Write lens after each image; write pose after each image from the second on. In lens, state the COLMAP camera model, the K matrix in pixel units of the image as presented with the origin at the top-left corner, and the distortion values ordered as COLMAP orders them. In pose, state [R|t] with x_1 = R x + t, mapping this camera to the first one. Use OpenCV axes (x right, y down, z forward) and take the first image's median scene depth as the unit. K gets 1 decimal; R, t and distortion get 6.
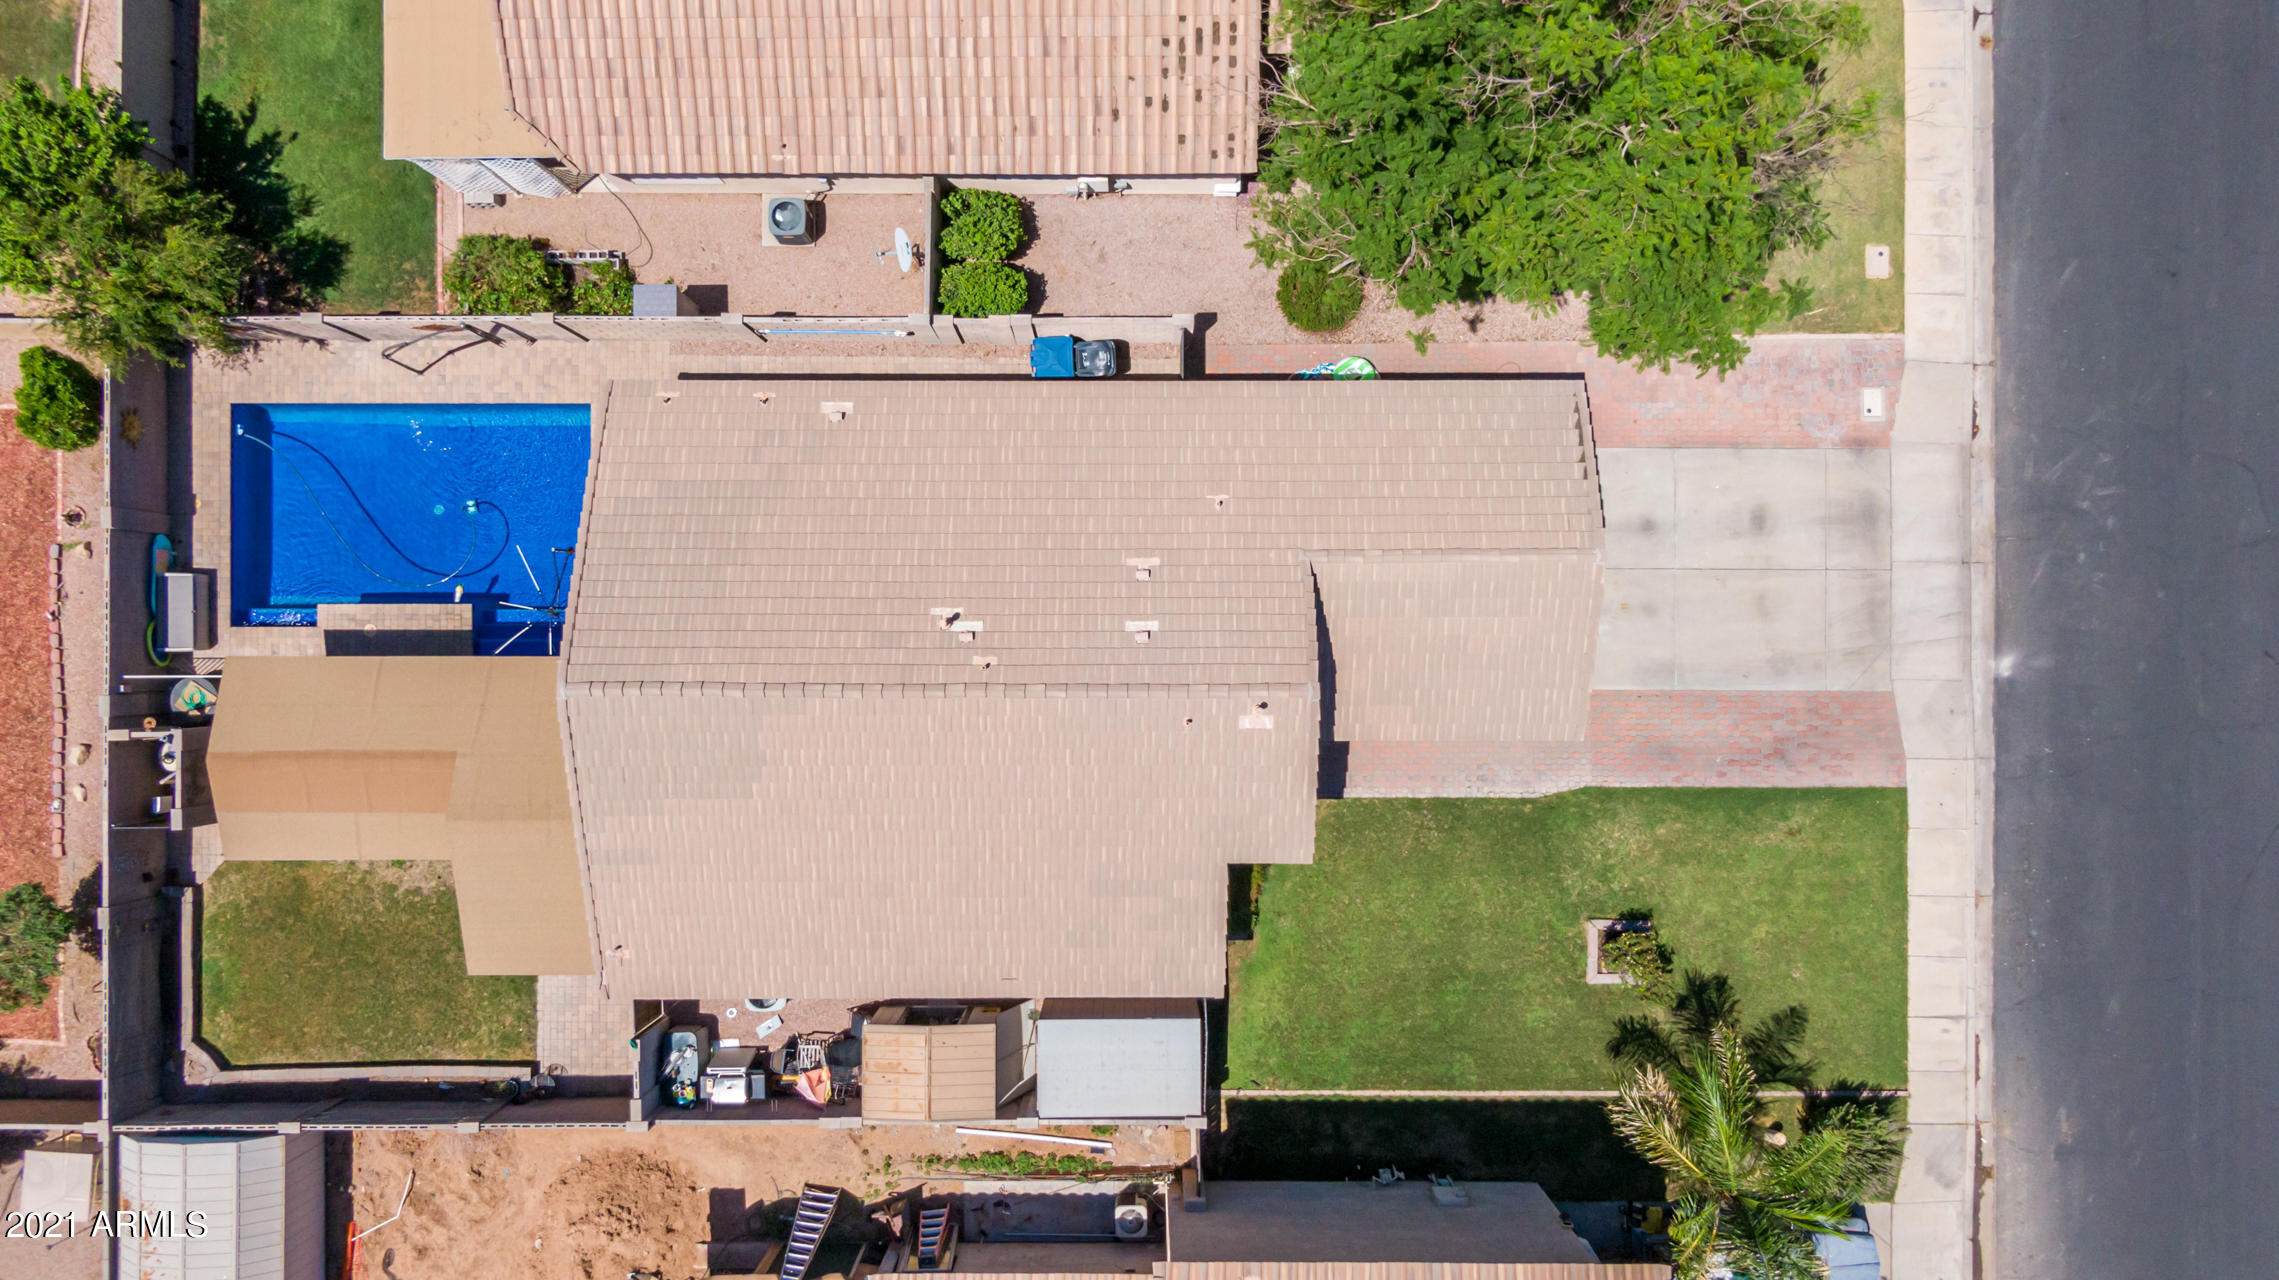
lens RADIAL K [[1642.7, 0, 1124.6], [0, 1642.7, 645.8], [0, 0, 1]] dist [0.002631, -0.010097]
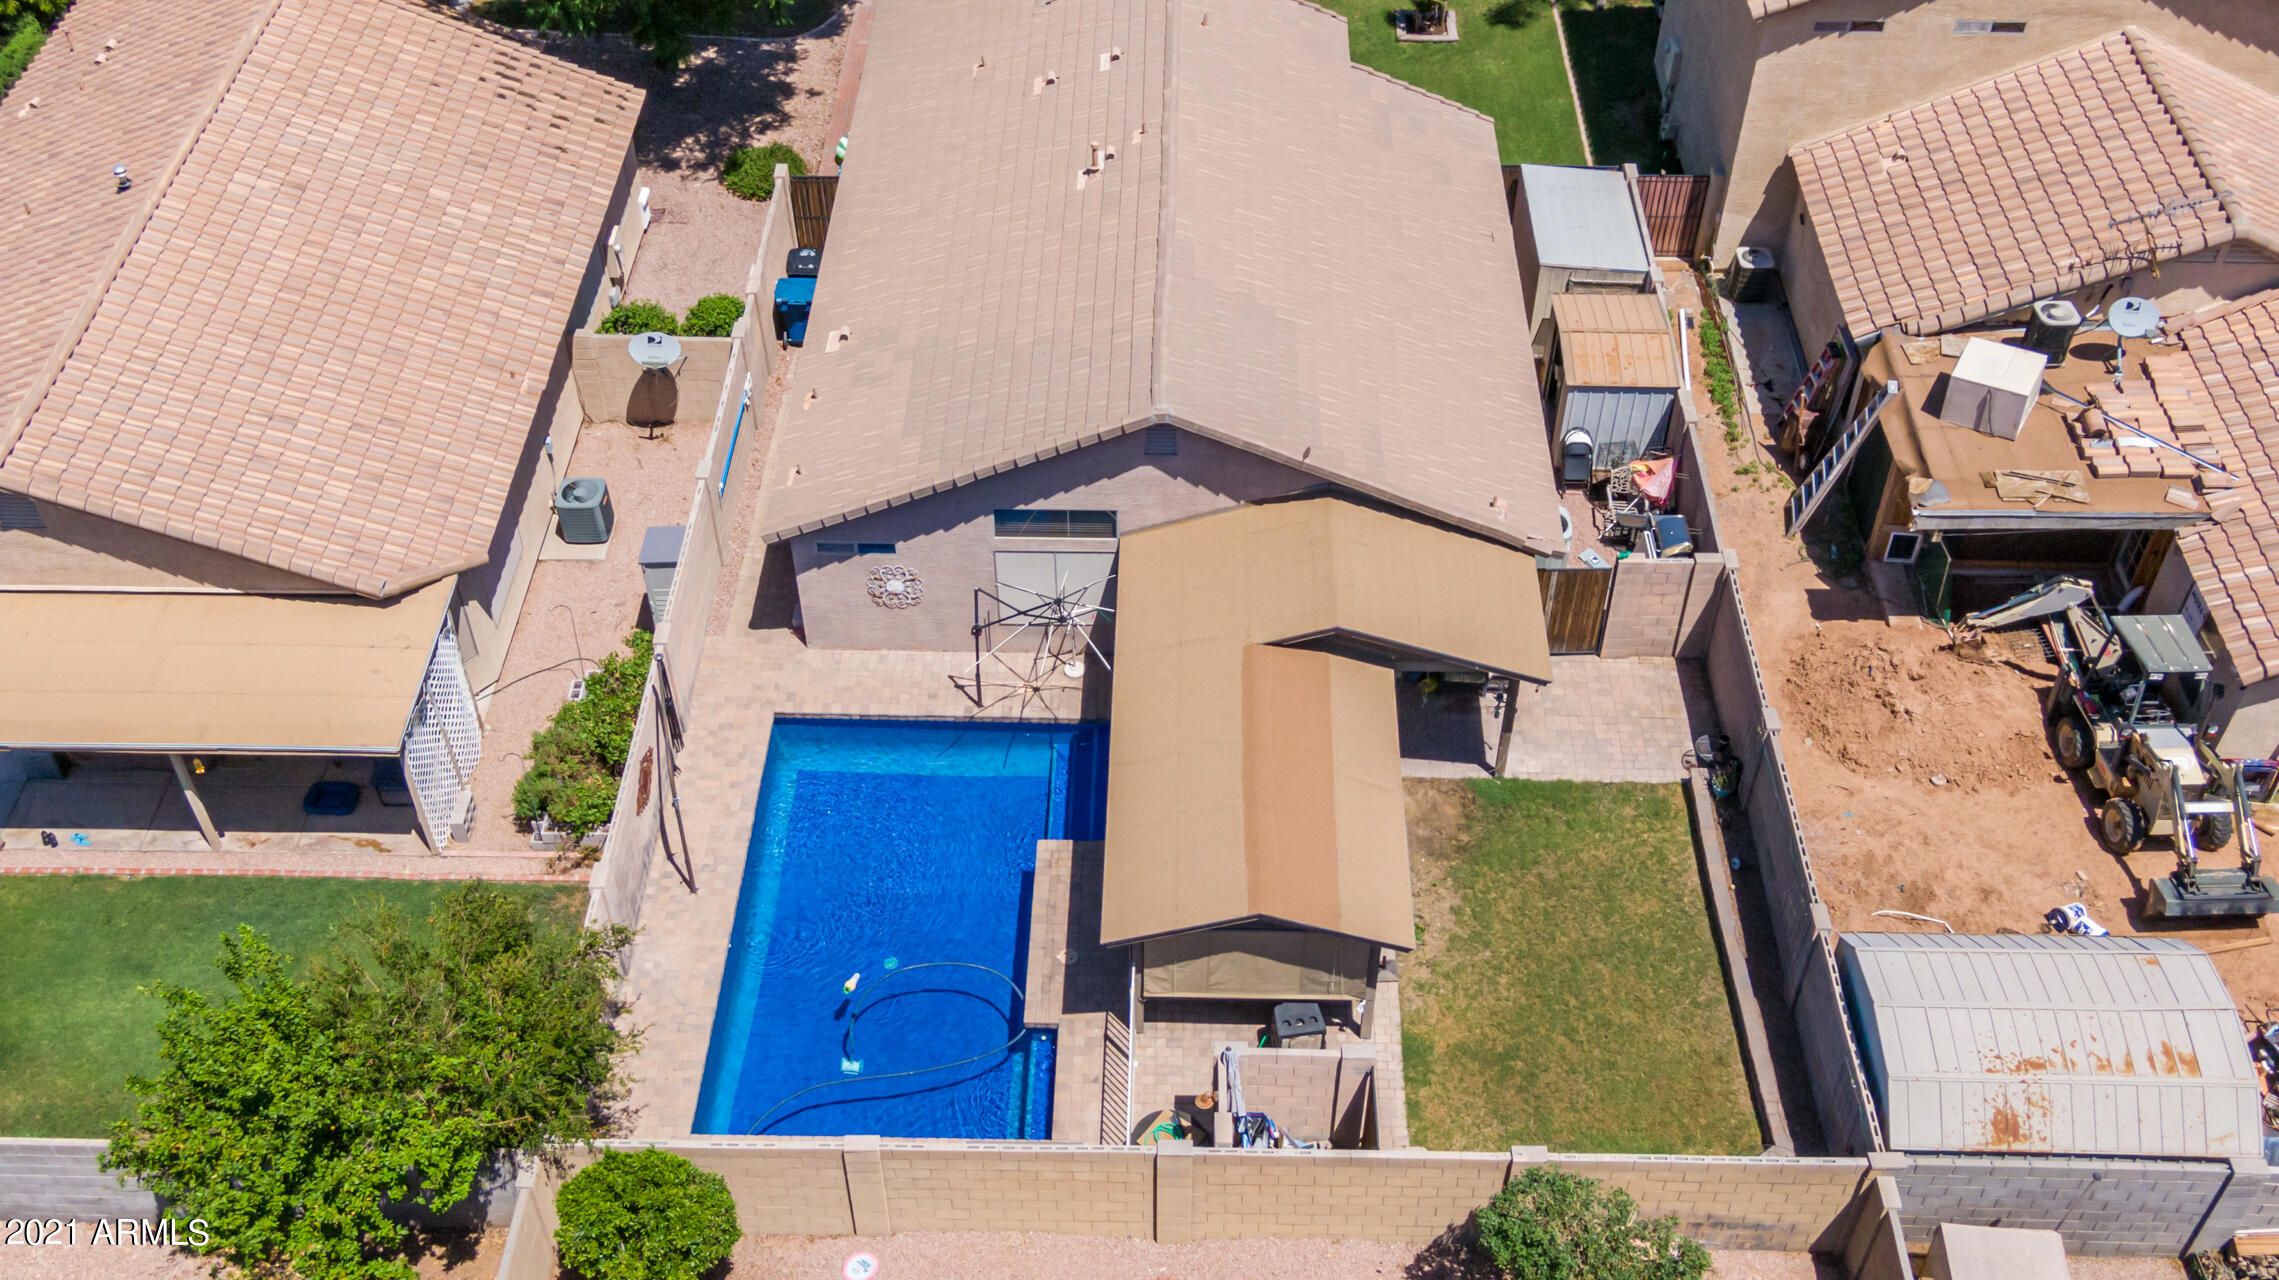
lens RADIAL K [[2222.9, 0, 1138.6], [0, 2222.9, 637.6], [0, 0, 1]] dist [0.026913, 0.000000]
pose [[0.025918, -0.696282, 0.717300, -1.014148], [0.999646, 0.022419, -0.014358, 0.029343], [-0.006084, 0.717418, 0.696617, 0.282509]]
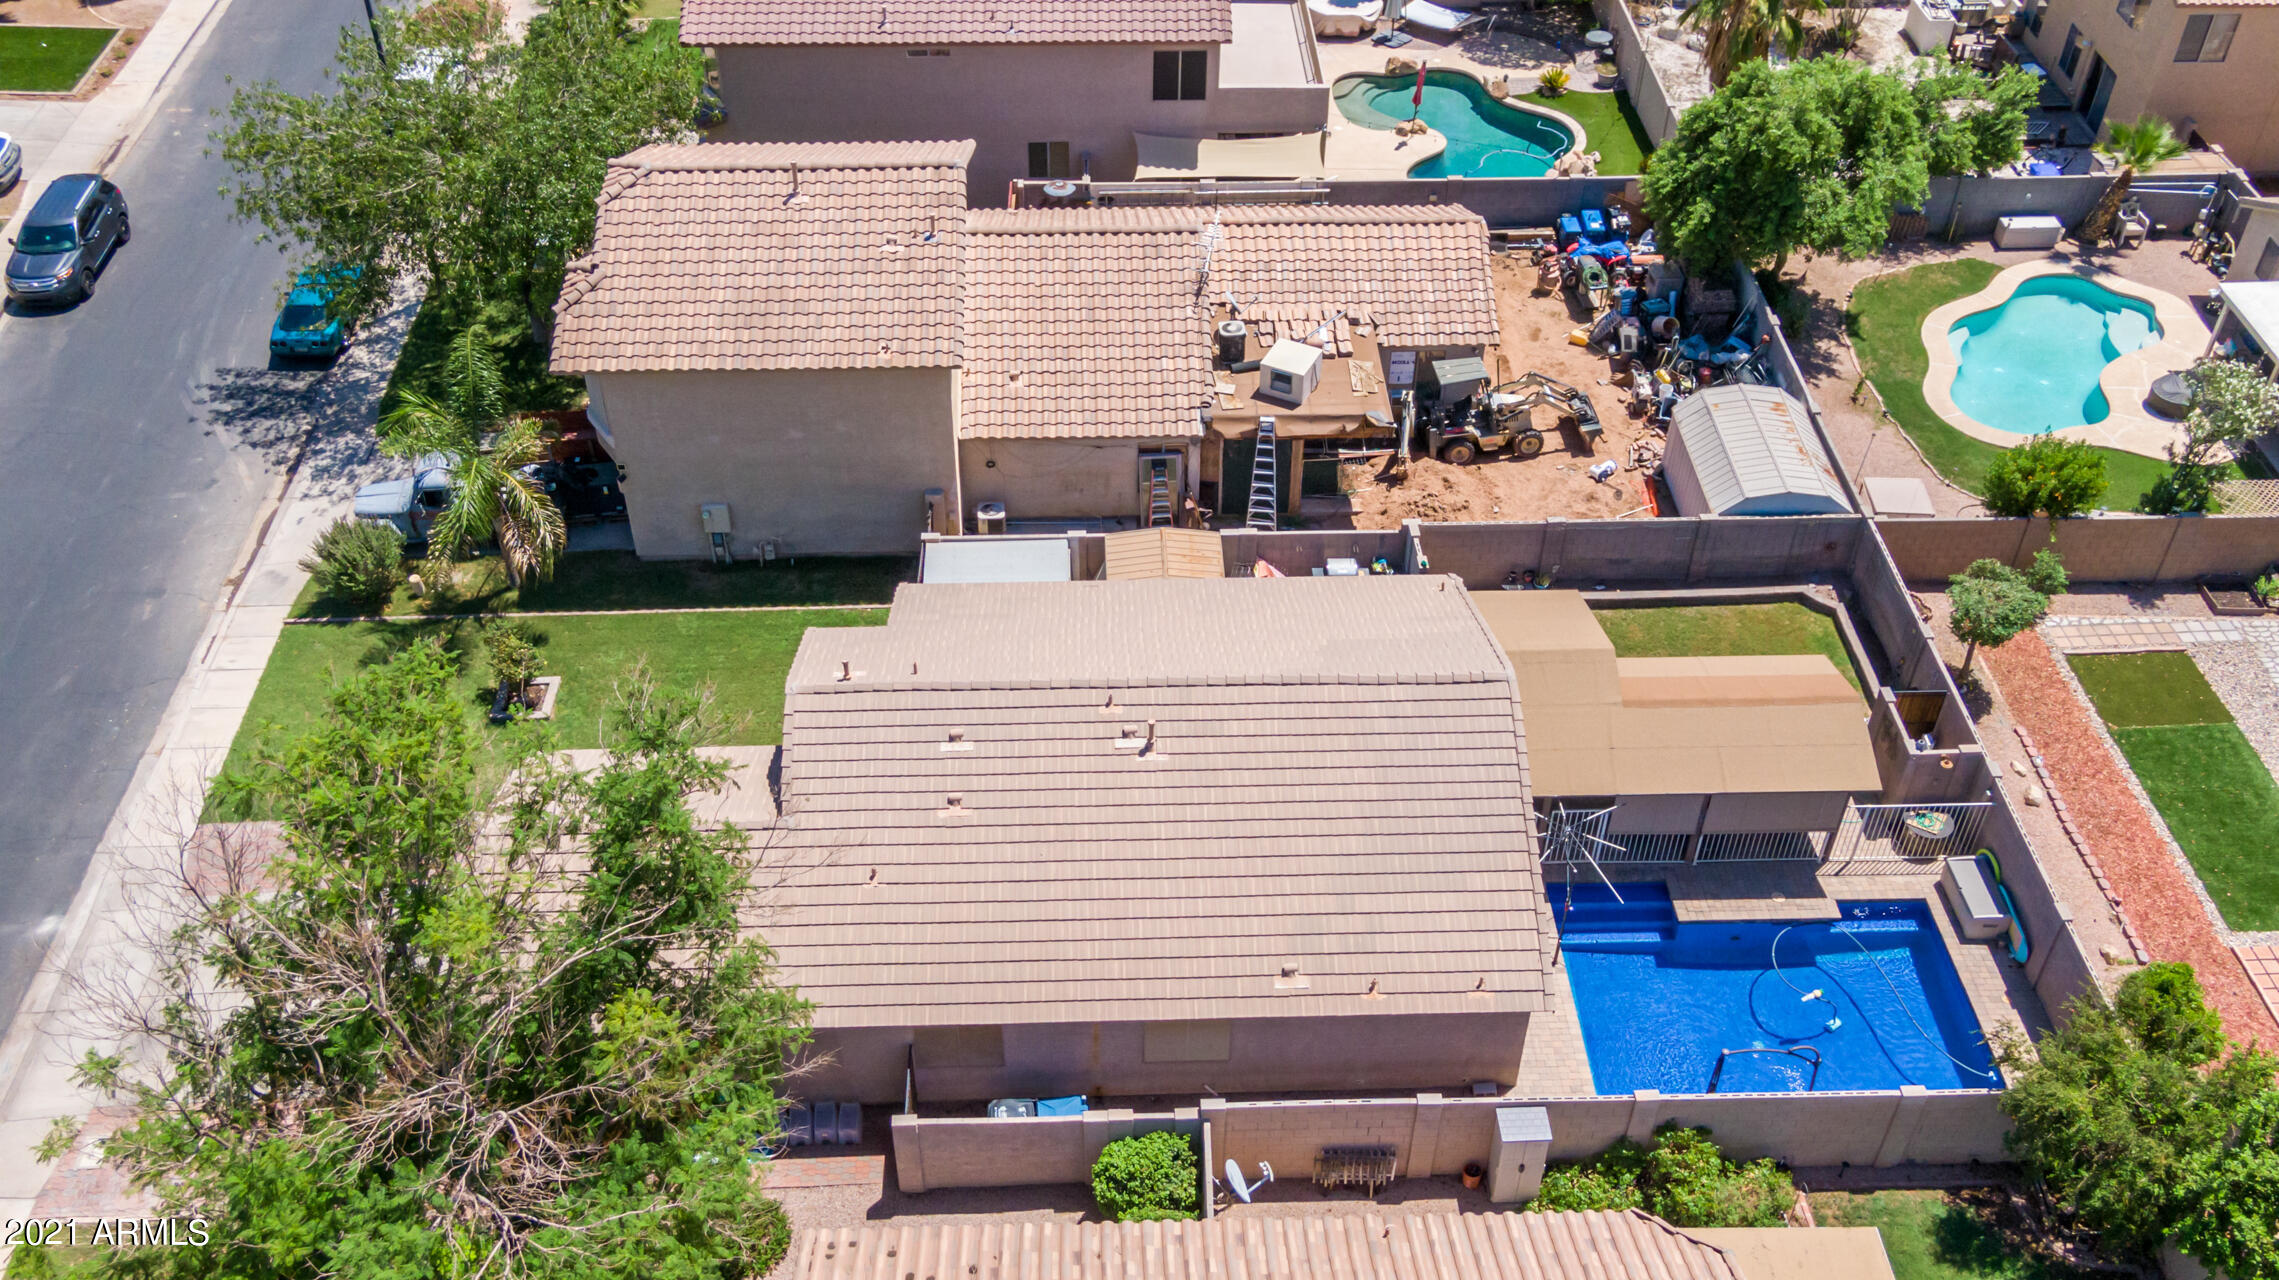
lens RADIAL K [[2066.4, 0, 1135.6], [0, 2066.4, 638.1], [0, 0, 1]] dist [0.020010, 0.001869]
pose [[-0.999525, 0.018751, -0.024462, -0.059732], [-0.030776, -0.650303, 0.759051, -0.814123], [-0.001675, 0.759443, 0.650571, 0.103537]]
